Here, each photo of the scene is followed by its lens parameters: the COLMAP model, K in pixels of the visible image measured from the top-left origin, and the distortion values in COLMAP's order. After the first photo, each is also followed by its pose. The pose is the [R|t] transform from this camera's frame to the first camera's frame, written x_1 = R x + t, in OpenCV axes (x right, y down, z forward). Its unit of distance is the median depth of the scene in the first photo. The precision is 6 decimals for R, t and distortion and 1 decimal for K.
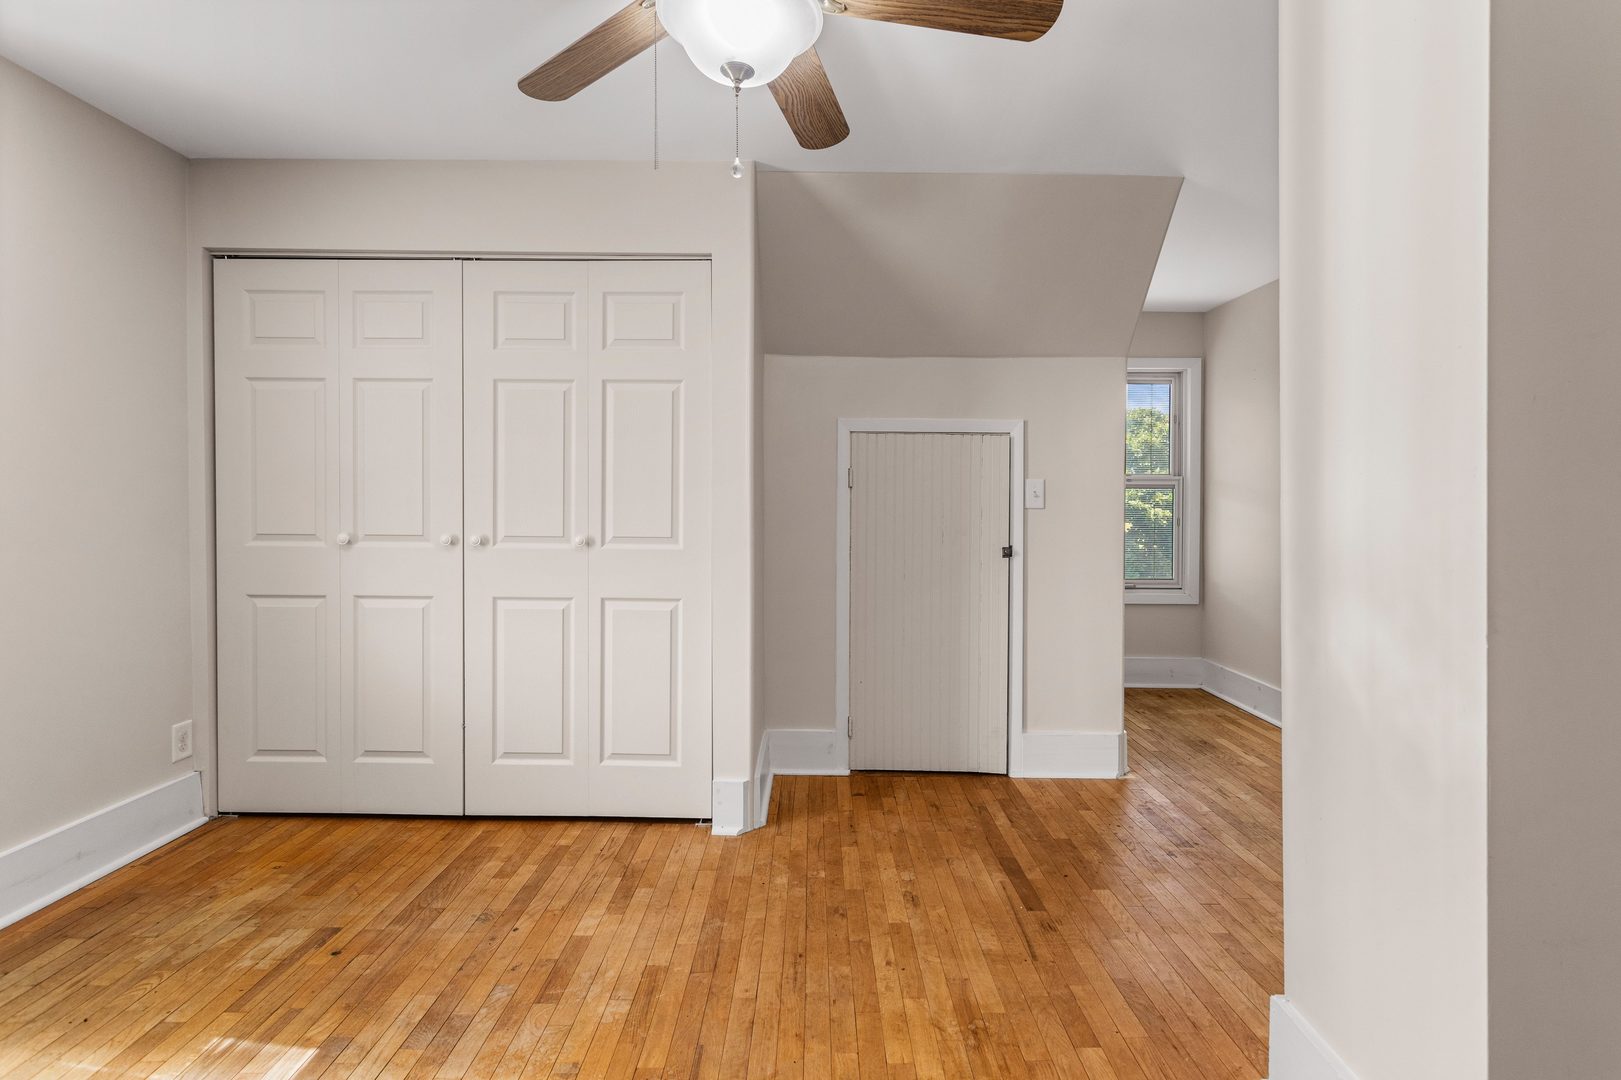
lens RADIAL K [[783.2, 0, 805.8], [0, 783.2, 515.4], [0, 0, 1]] dist [0.000388, 0.000090]
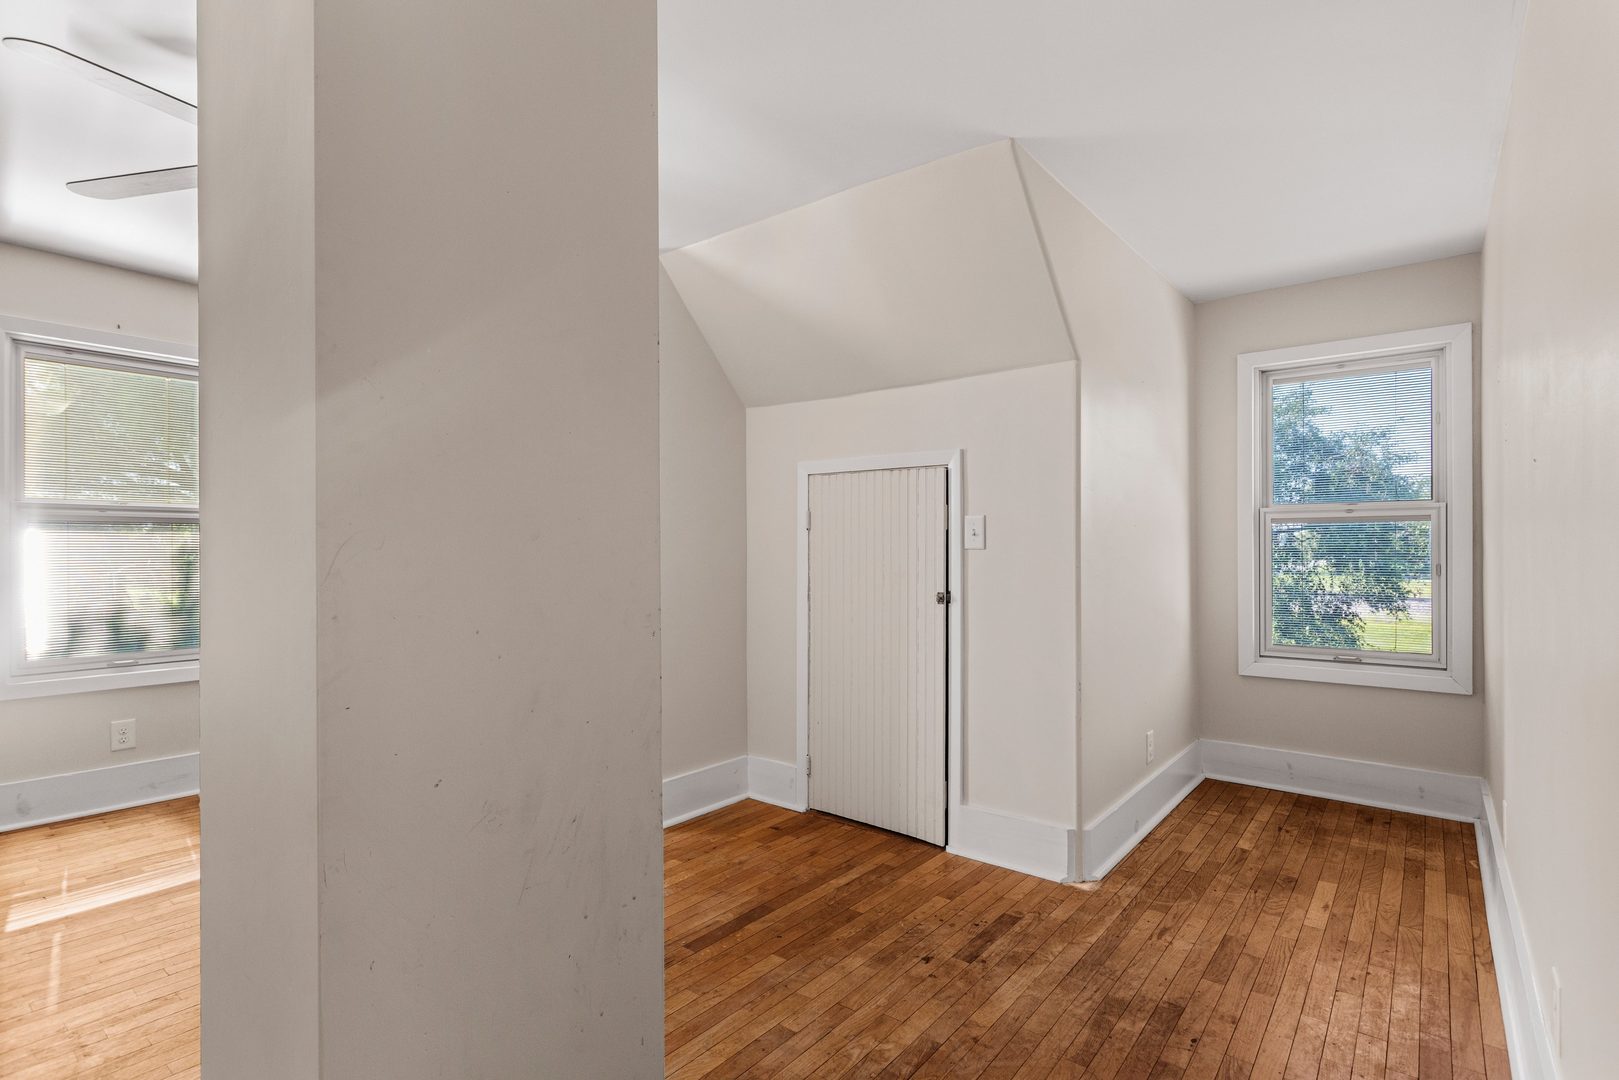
lens RADIAL K [[780.7, 0, 805.2], [0, 780.7, 547.0], [0, 0, 1]] dist [0.001908, 0.000770]
pose [[0.788603, -0.007851, -0.614853, 0.763472], [-0.004493, 0.999818, -0.018530, 0.006913], [0.614887, 0.017375, 0.788424, 0.220003]]
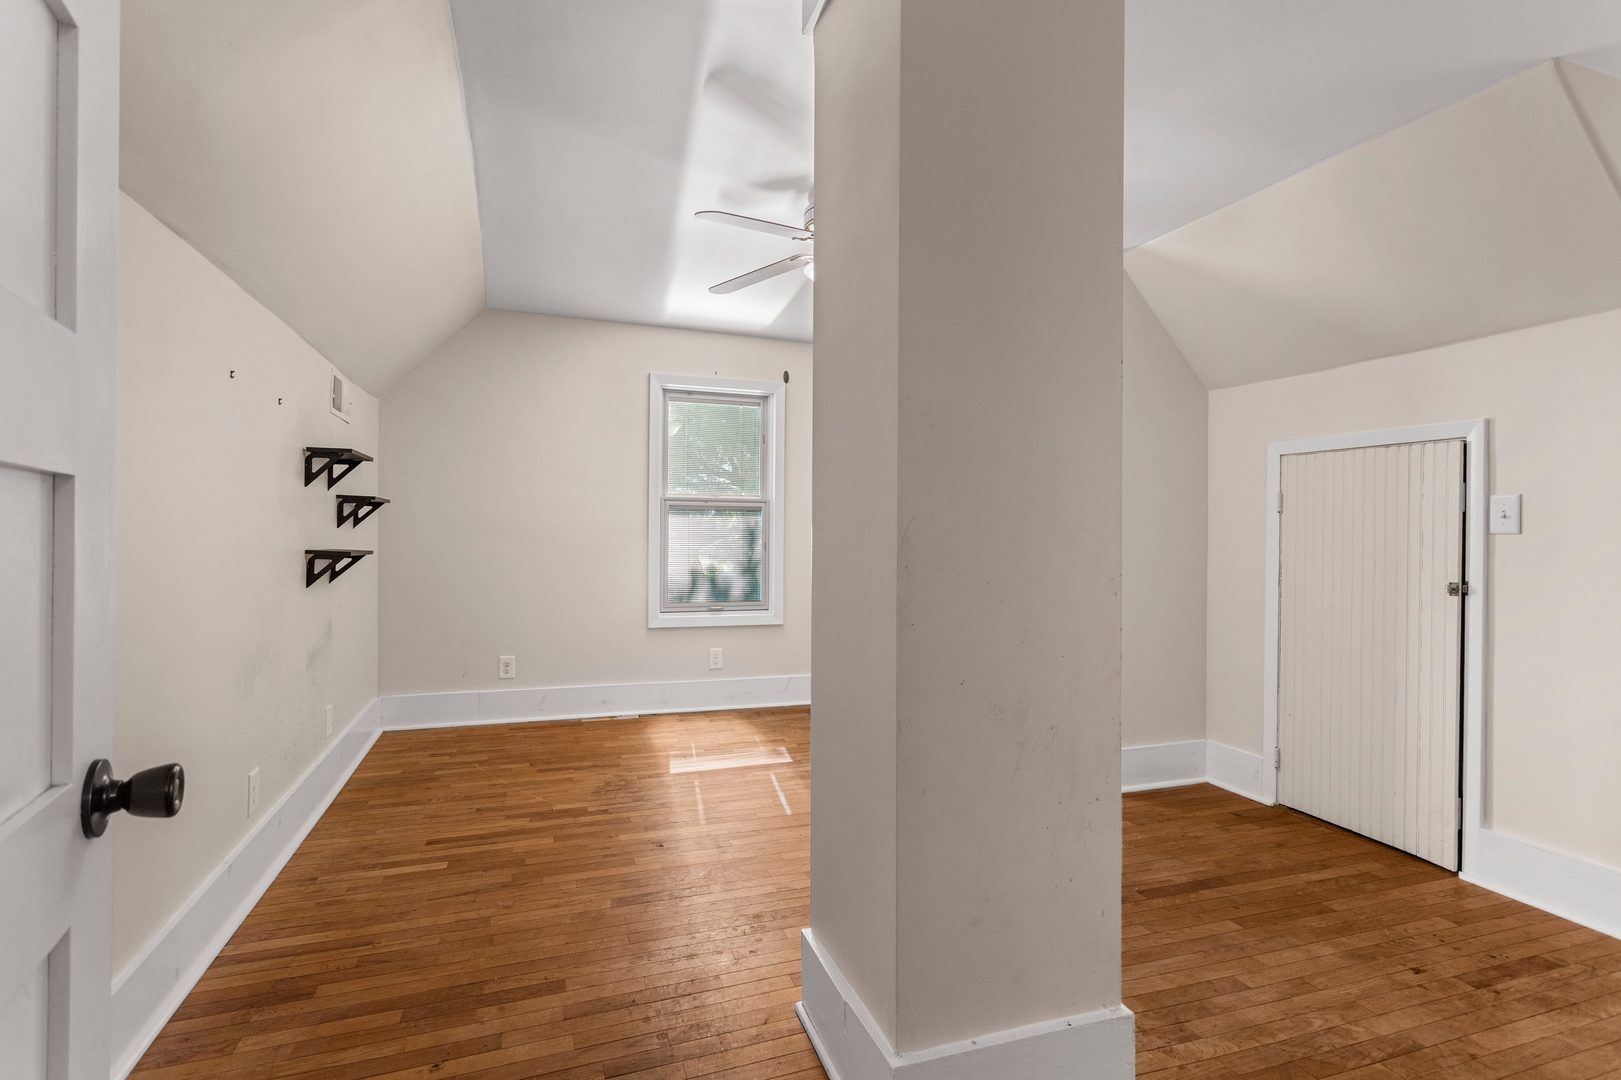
lens RADIAL K [[772.8, 0, 807.6], [0, 772.8, 534.1], [0, 0, 1]] dist [0.005170, 0.000558]
pose [[0.343985, -0.000052, -0.938975, 0.854987], [-0.021526, 0.999737, -0.007941, 0.013569], [0.938728, 0.022944, 0.343894, 0.130987]]
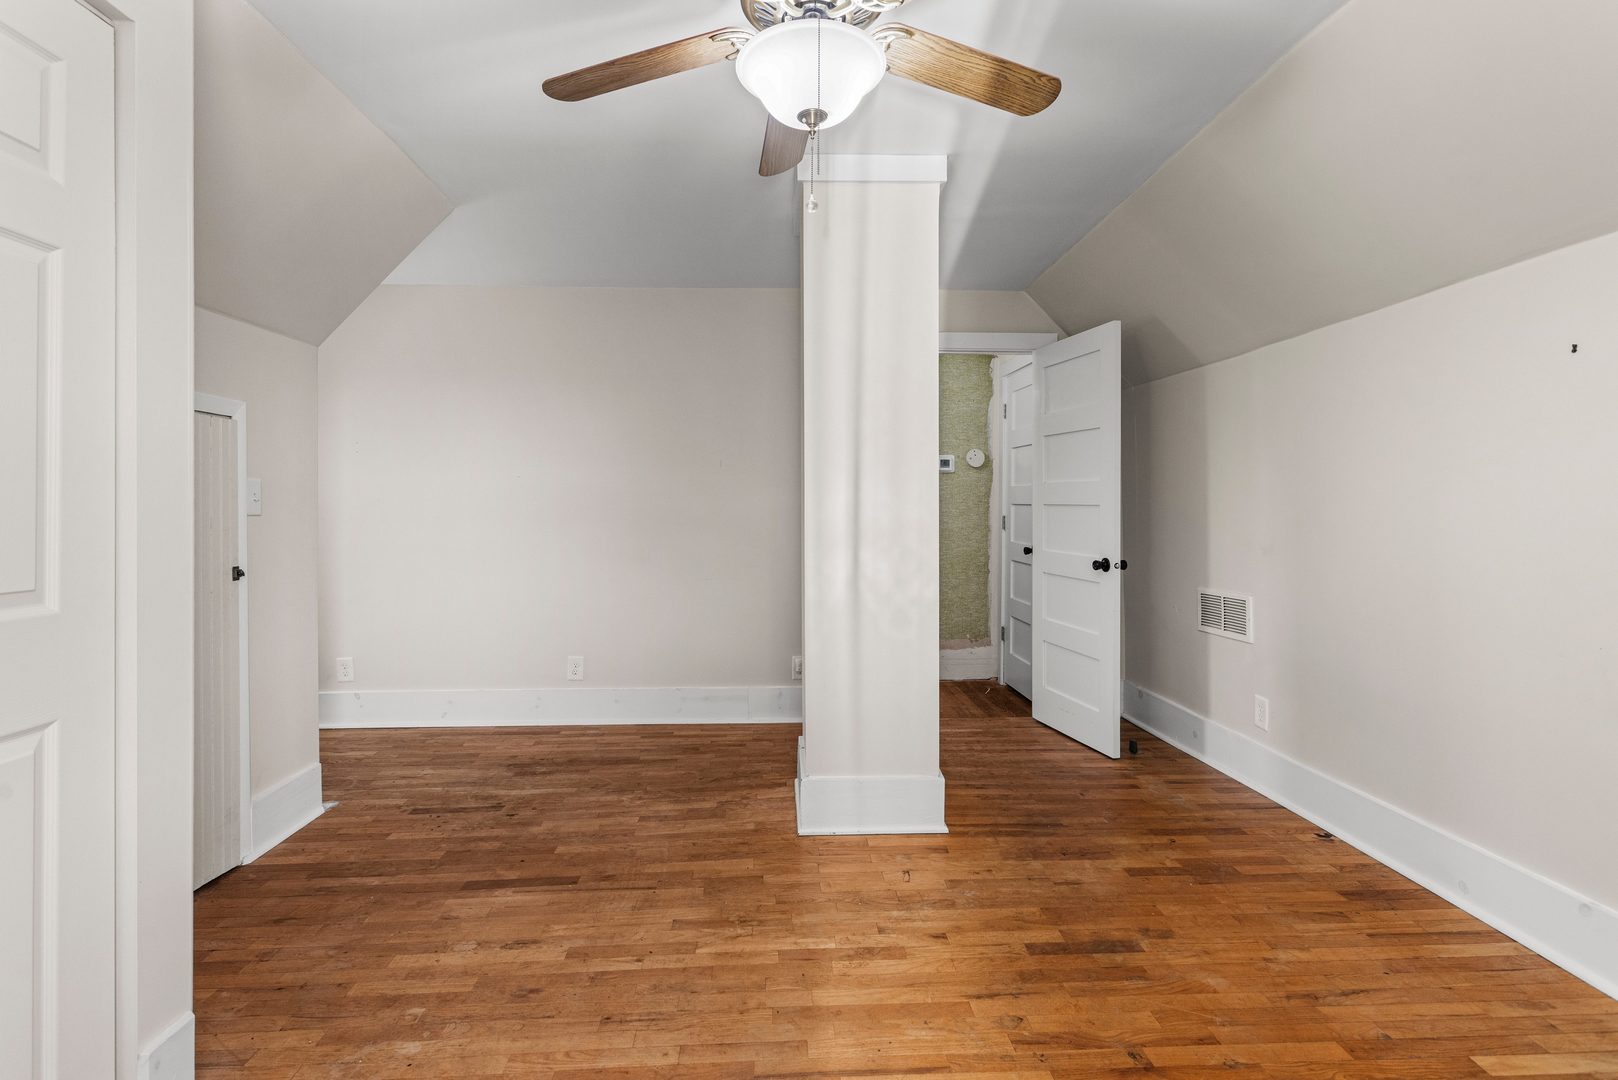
lens RADIAL K [[784.1, 0, 811.2], [0, 784.1, 501.9], [0, 0, 1]] dist [0.003110, 0.000369]
pose [[-0.064080, 0.000840, 0.997944, -0.608904], [0.020104, 0.999798, 0.000449, -0.012945], [-0.997742, 0.020092, -0.064084, 0.545310]]
